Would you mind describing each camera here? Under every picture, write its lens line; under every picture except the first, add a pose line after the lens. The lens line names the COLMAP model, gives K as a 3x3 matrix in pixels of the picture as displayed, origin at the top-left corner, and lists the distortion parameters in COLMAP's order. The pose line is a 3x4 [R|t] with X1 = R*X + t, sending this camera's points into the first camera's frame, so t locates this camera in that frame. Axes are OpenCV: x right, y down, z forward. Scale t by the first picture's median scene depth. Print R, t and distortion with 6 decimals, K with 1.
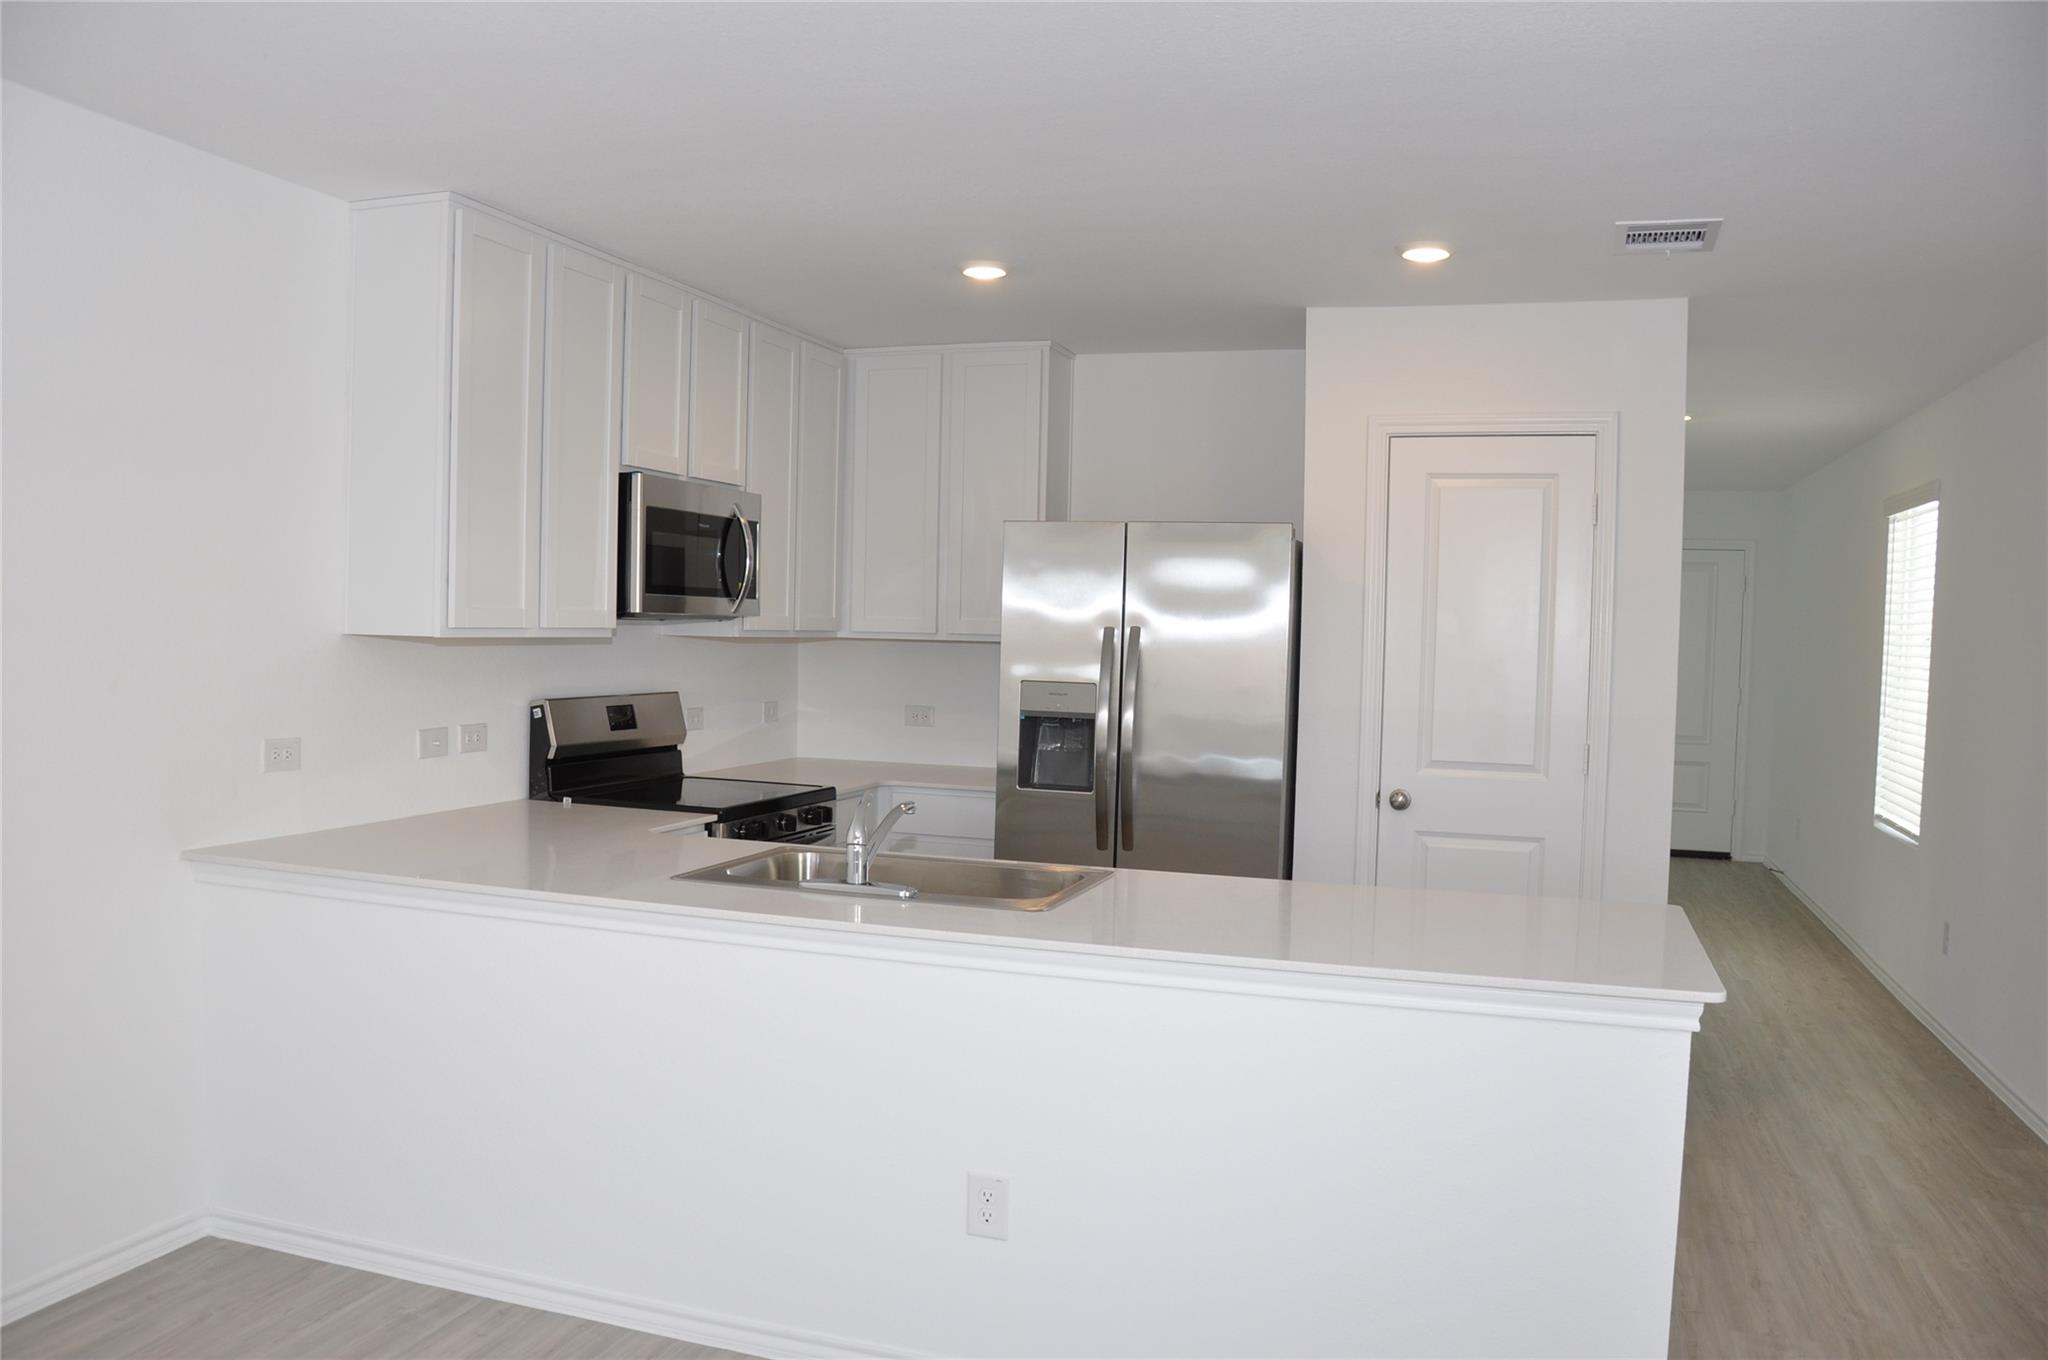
lens RADIAL K [[1582.3, 0, 1024.0], [0, 1582.3, 680.0], [0, 0, 1]] dist [-0.173409, 0.003519]
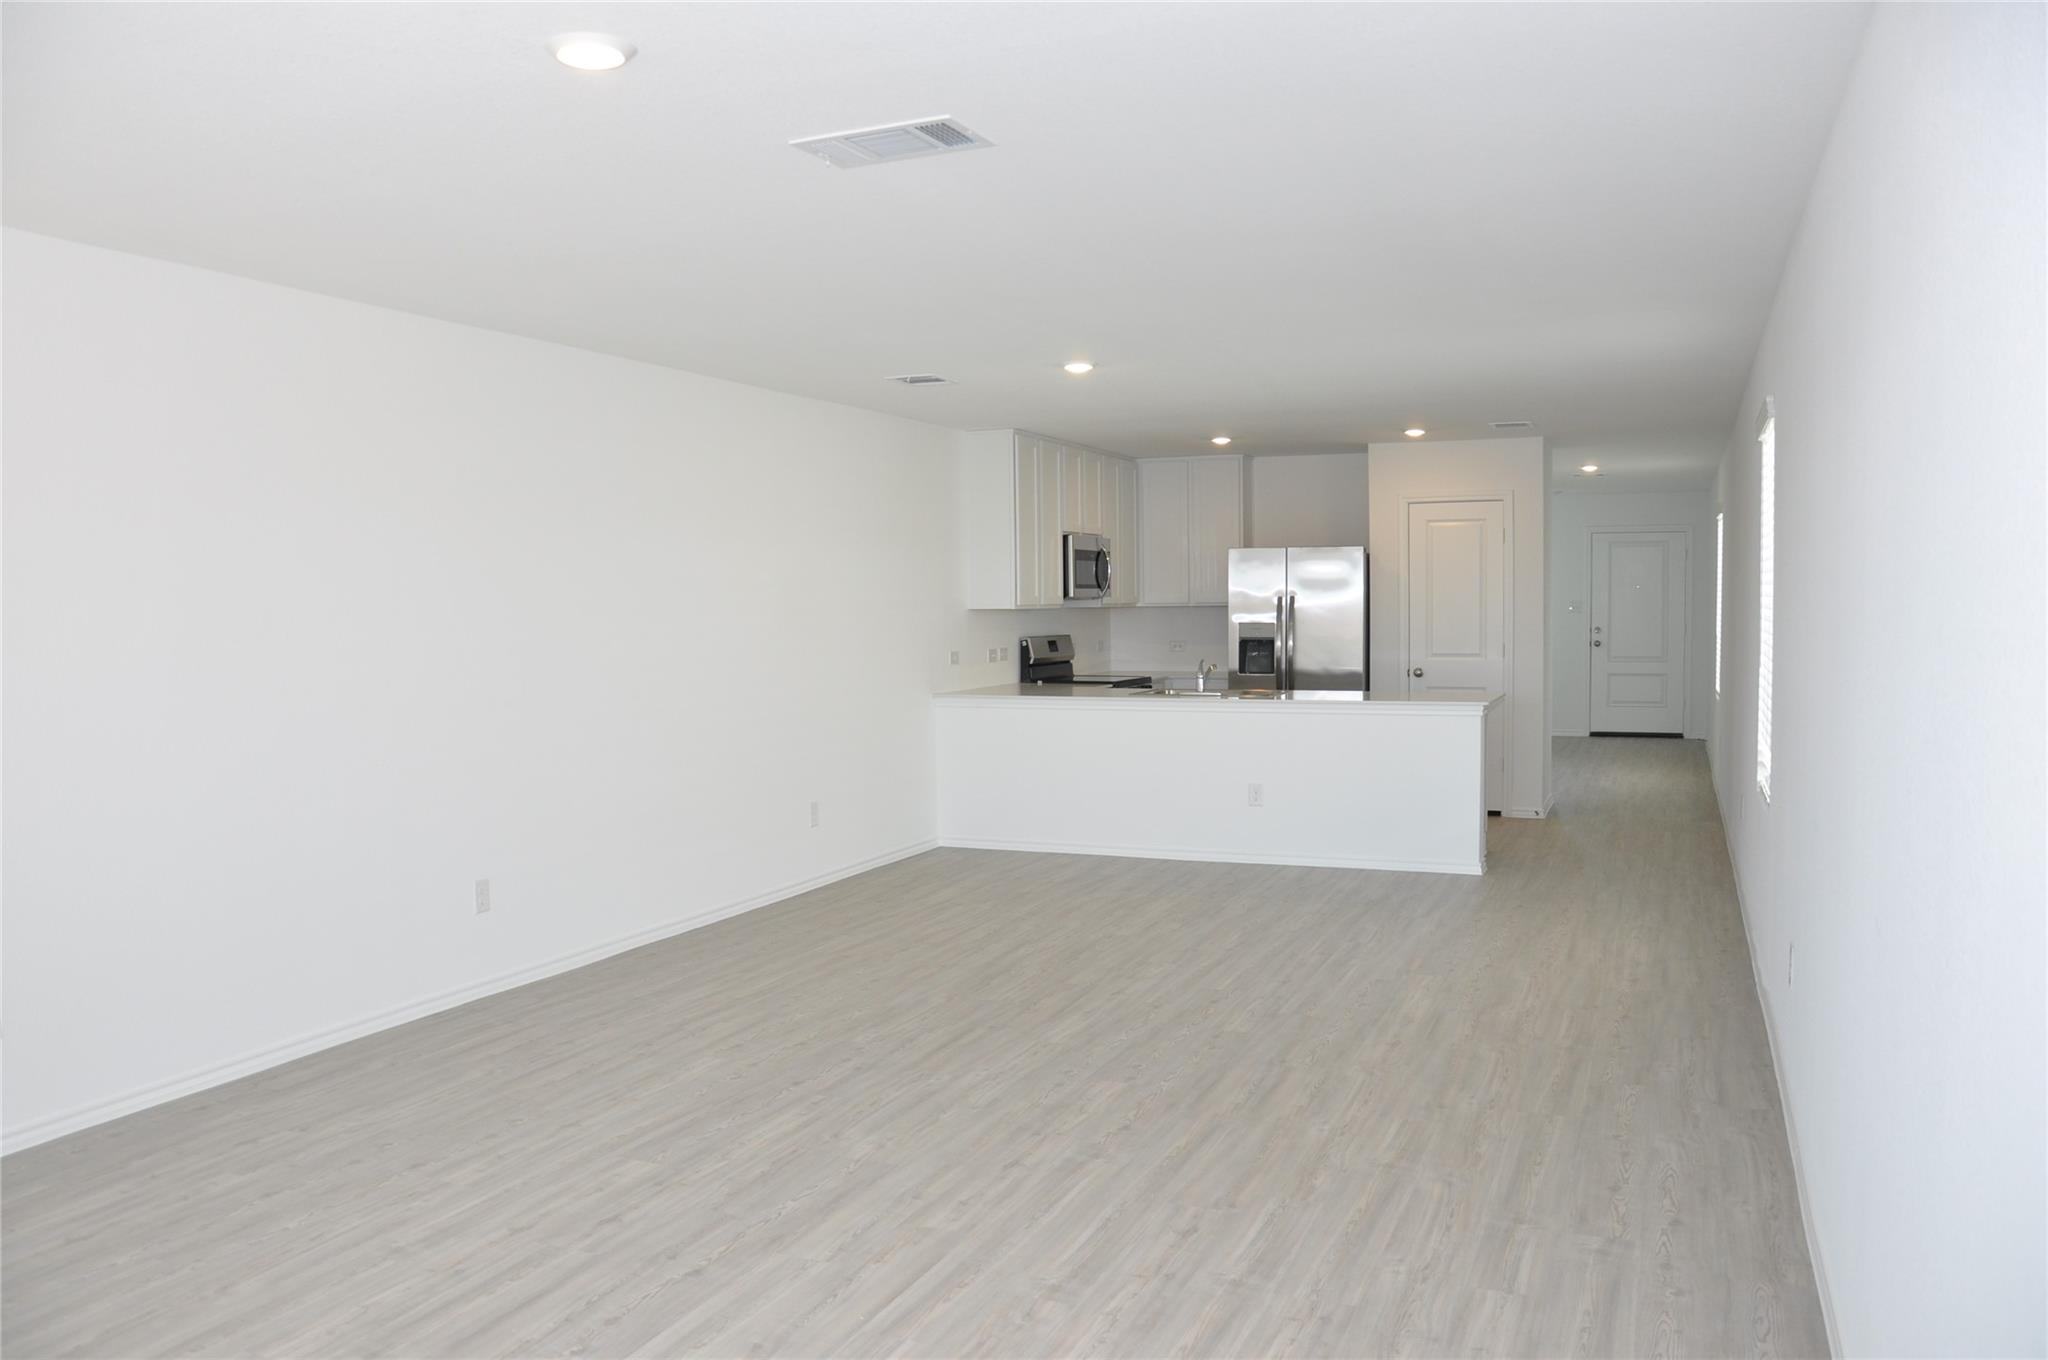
lens RADIAL K [[1582.3, 0, 1024.0], [0, 1582.3, 680.0], [0, 0, 1]] dist [-0.173409, 0.003519]
pose [[0.996078, -0.030499, -0.083059, -0.117272], [0.031783, 0.999394, 0.014176, 0.037559], [0.082576, -0.016761, 0.996444, -1.142084]]
